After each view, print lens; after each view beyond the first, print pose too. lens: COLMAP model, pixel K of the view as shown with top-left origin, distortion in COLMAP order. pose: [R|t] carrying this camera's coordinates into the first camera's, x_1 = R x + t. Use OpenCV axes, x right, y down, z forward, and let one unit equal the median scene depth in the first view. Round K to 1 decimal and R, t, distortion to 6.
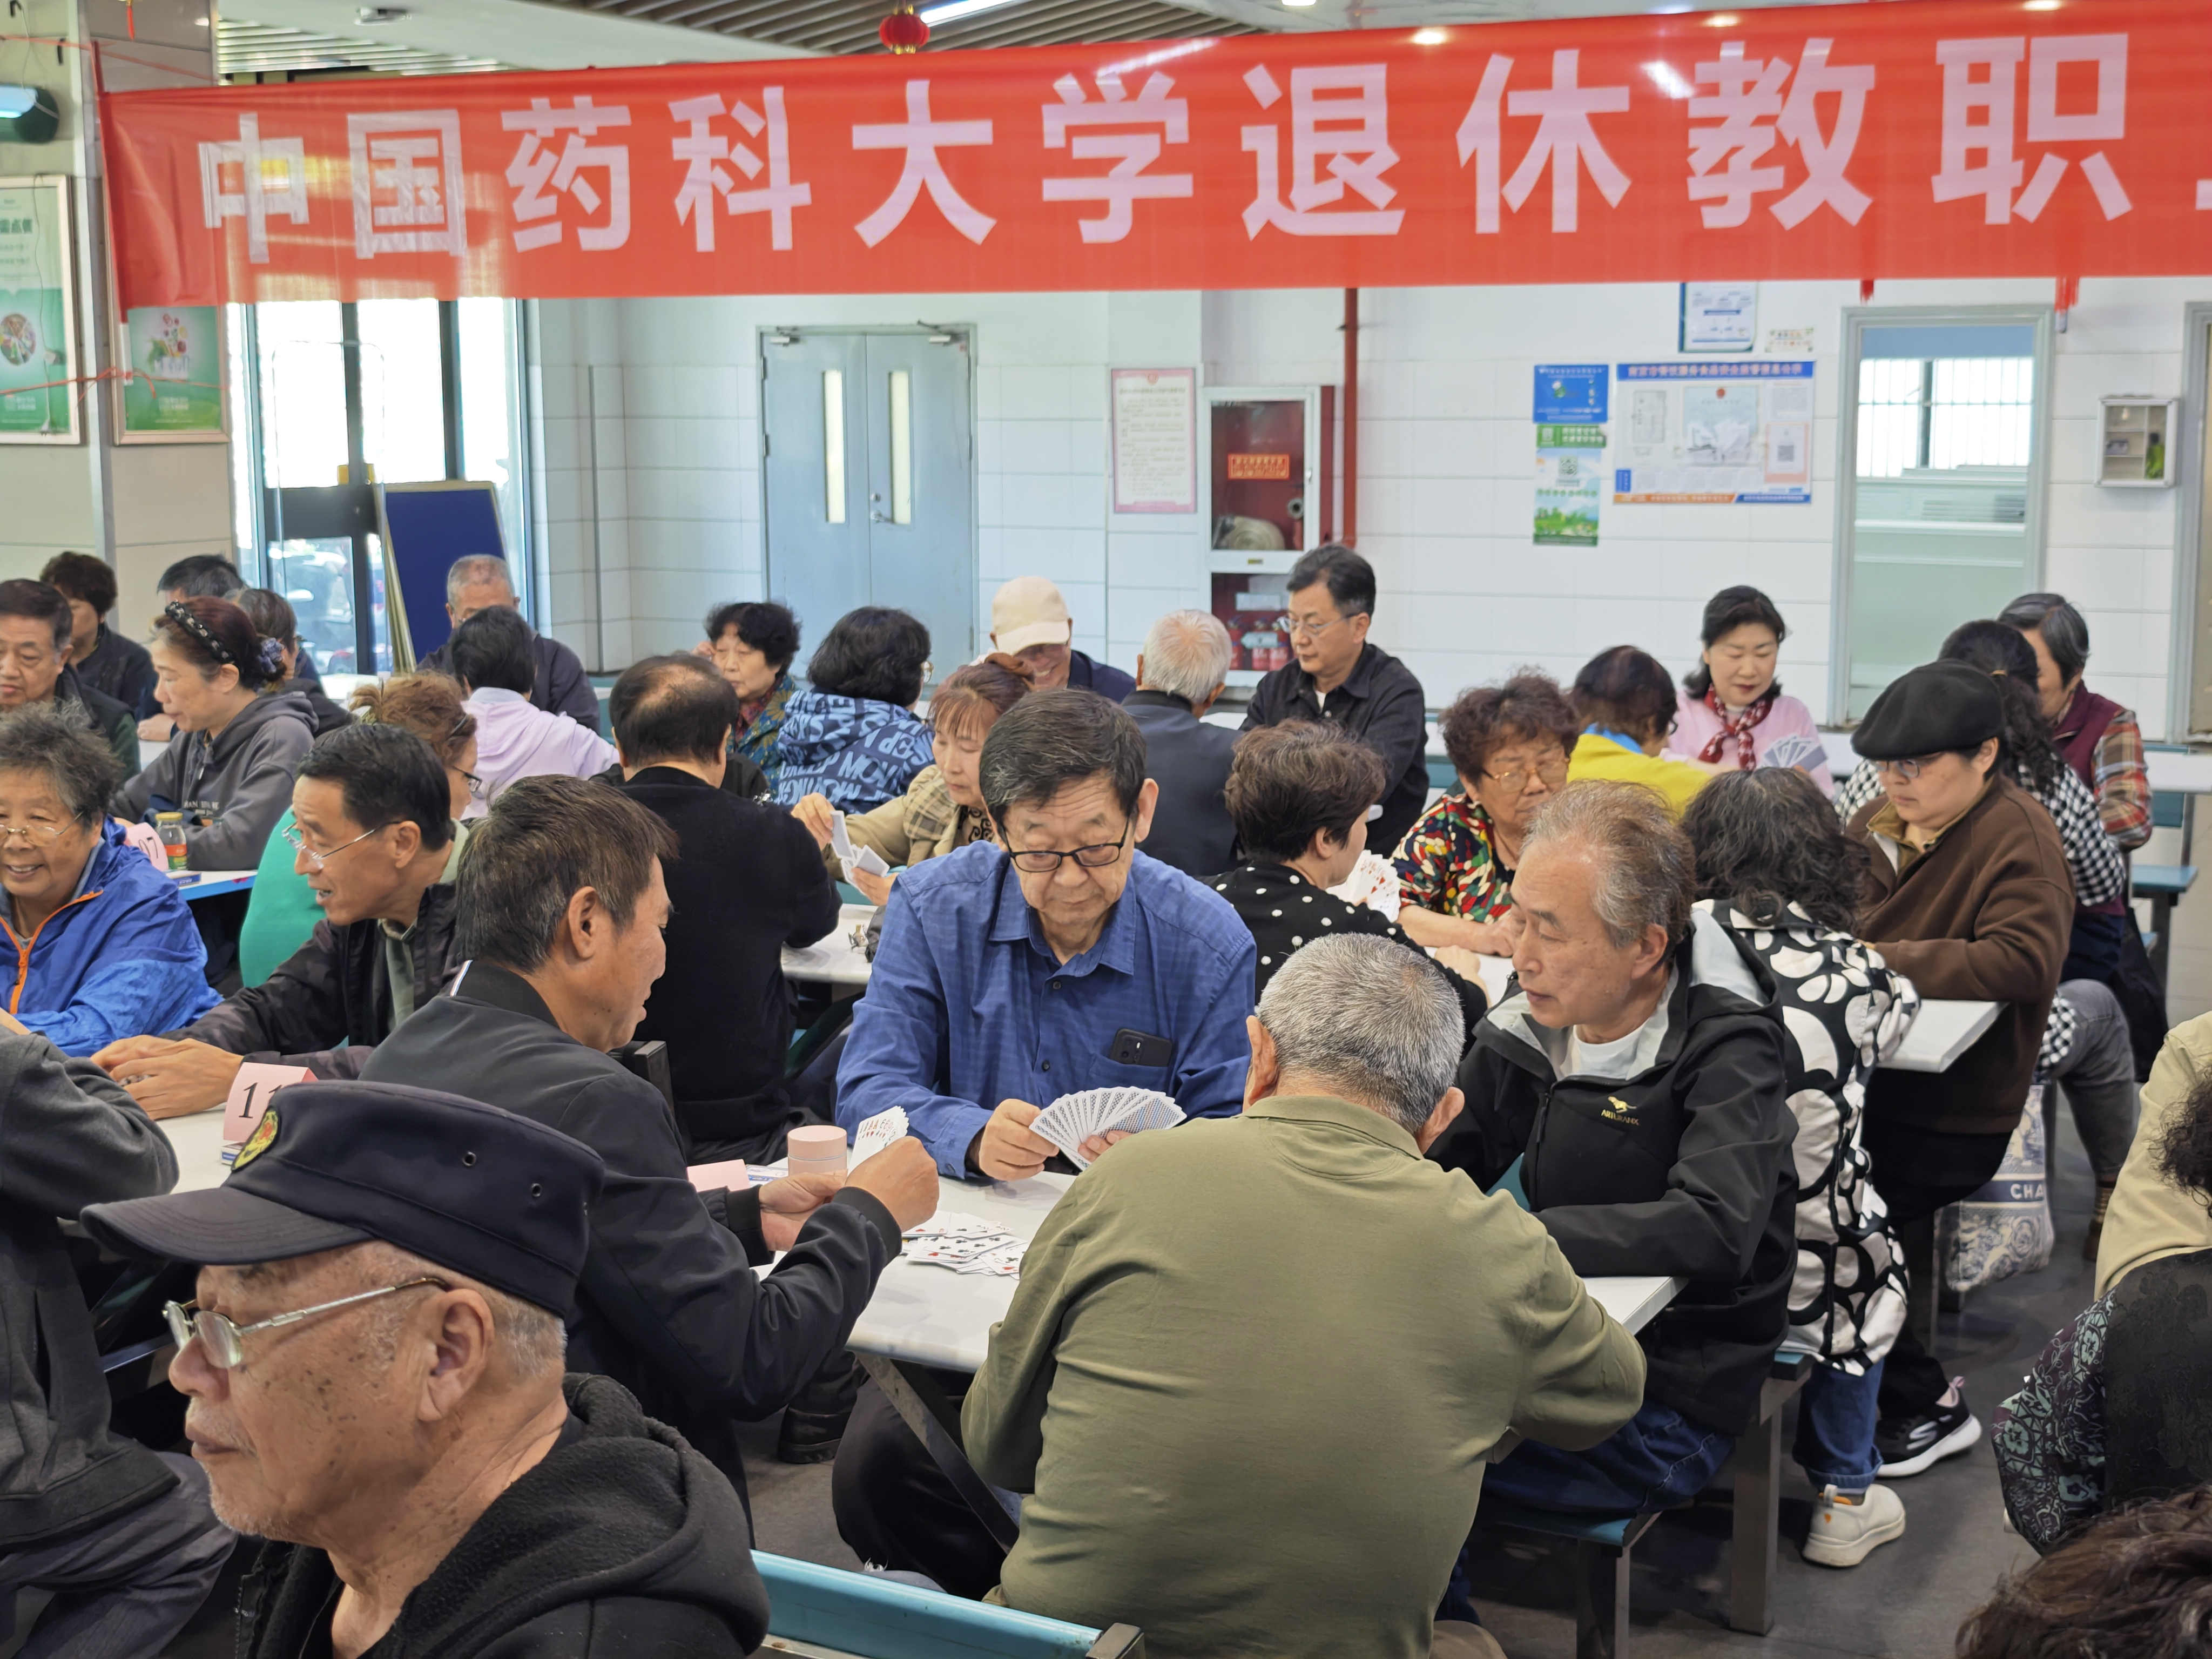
lens RADIAL K [[2936.7, 0, 1106.0], [0, 2936.7, 829.5], [0, 0, 1]] dist [0.167686, -0.858825]
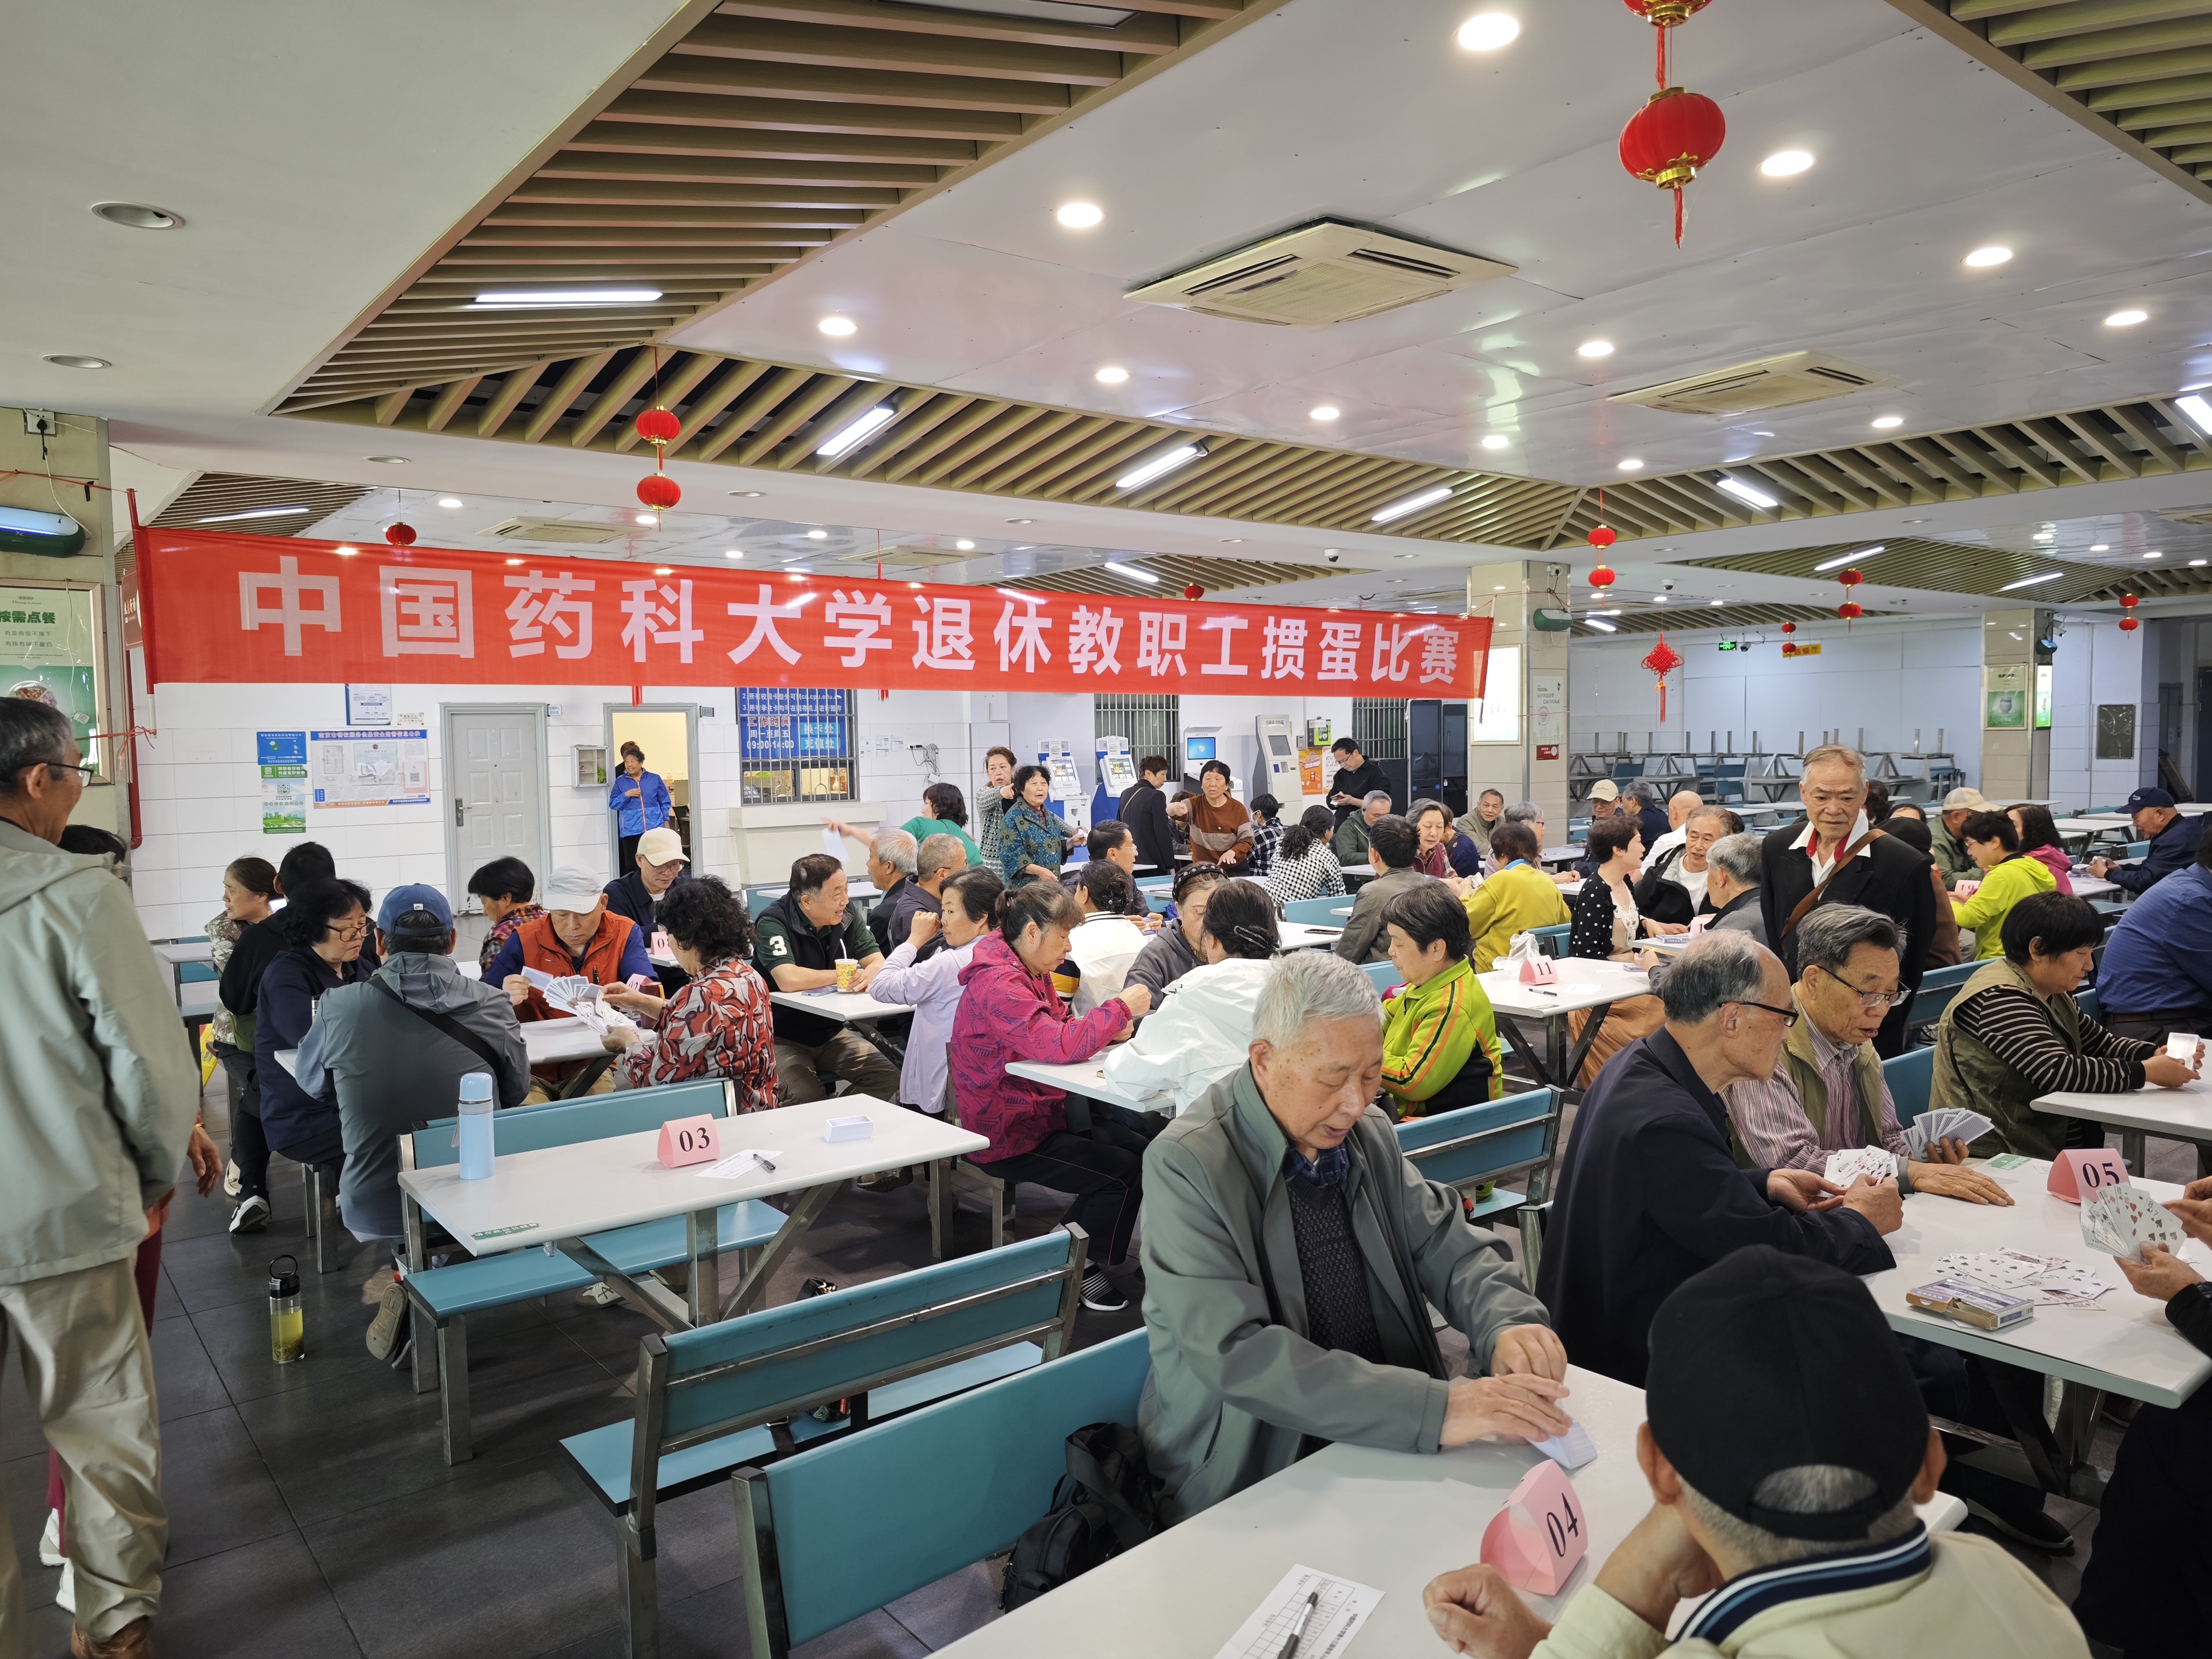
lens RADIAL K [[1514.3, 0, 1106.0], [0, 1514.3, 829.5], [0, 0, 1]] dist [0.010585, -0.077850]
pose [[0.422116, -0.058523, 0.904651, -0.851343], [0.145653, 0.989328, -0.003963, -0.045913], [-0.894764, 0.133438, 0.426135, 0.346035]]
